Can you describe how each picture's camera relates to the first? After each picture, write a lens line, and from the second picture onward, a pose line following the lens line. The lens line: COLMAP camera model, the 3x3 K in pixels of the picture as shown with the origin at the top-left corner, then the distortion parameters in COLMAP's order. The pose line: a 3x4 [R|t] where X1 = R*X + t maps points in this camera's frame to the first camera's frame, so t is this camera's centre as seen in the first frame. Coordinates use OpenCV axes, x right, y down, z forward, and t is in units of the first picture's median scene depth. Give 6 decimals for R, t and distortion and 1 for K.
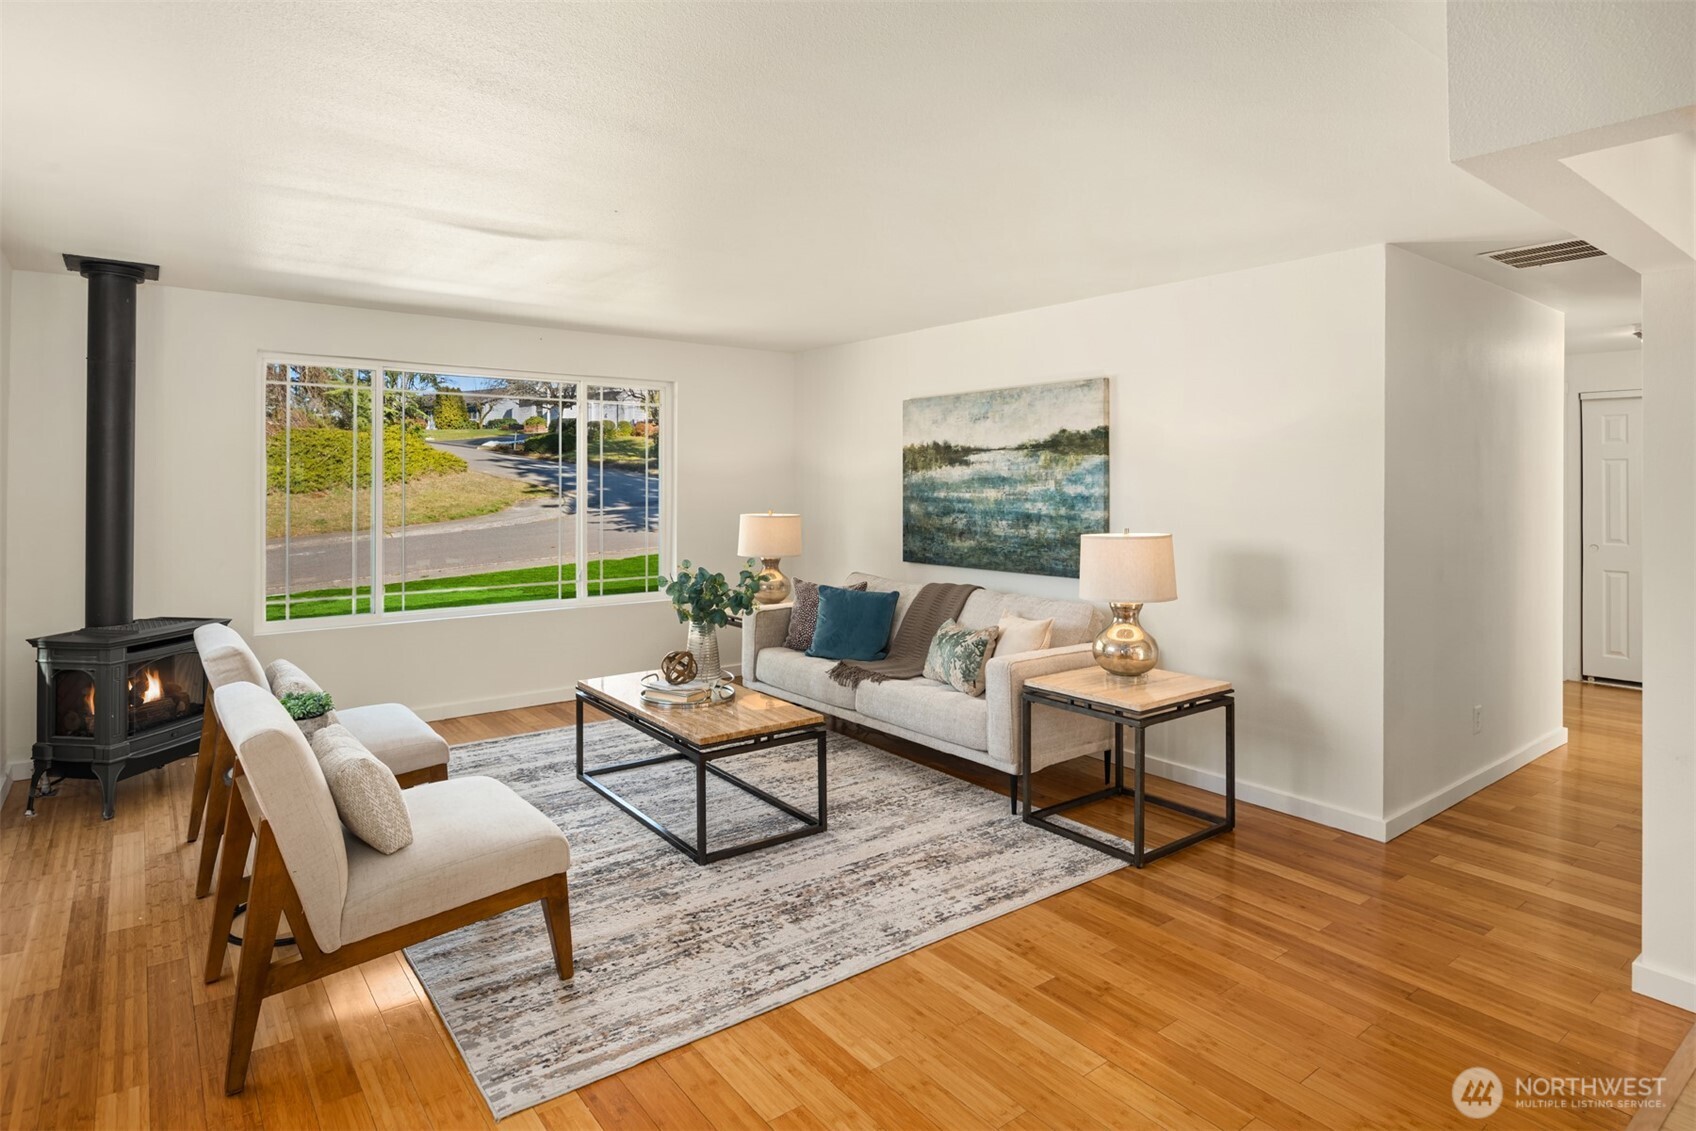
lens RADIAL K [[918.1, 0, 842.2], [0, 918.1, 571.8], [0, 0, 1]] dist [-0.009664, -0.000856]
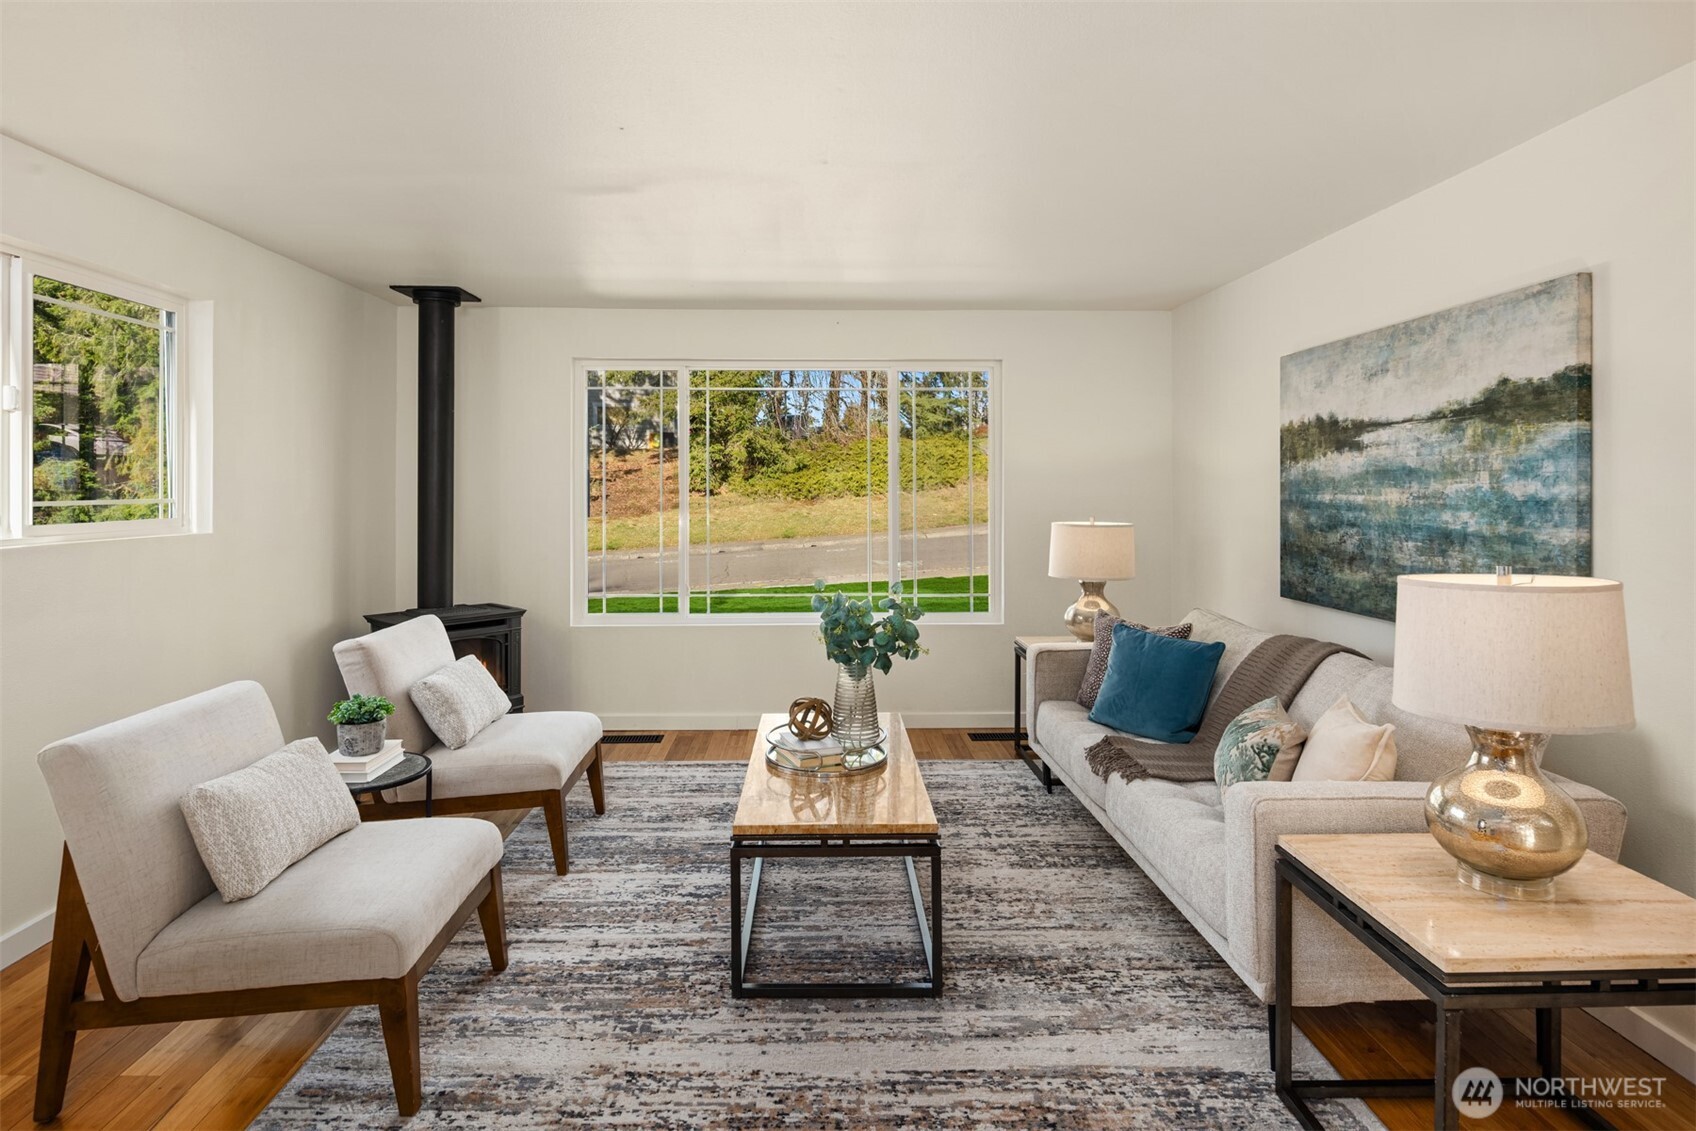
lens RADIAL K [[918.1, 0, 847.0], [0, 918.1, 549.5], [0, 0, 1]] dist [-0.009664, -0.000856]
pose [[0.805854, 0.037279, -0.590939, 0.251242], [-0.054677, 0.998437, -0.011576, -0.025483], [0.589584, 0.041639, 0.806633, 0.332554]]
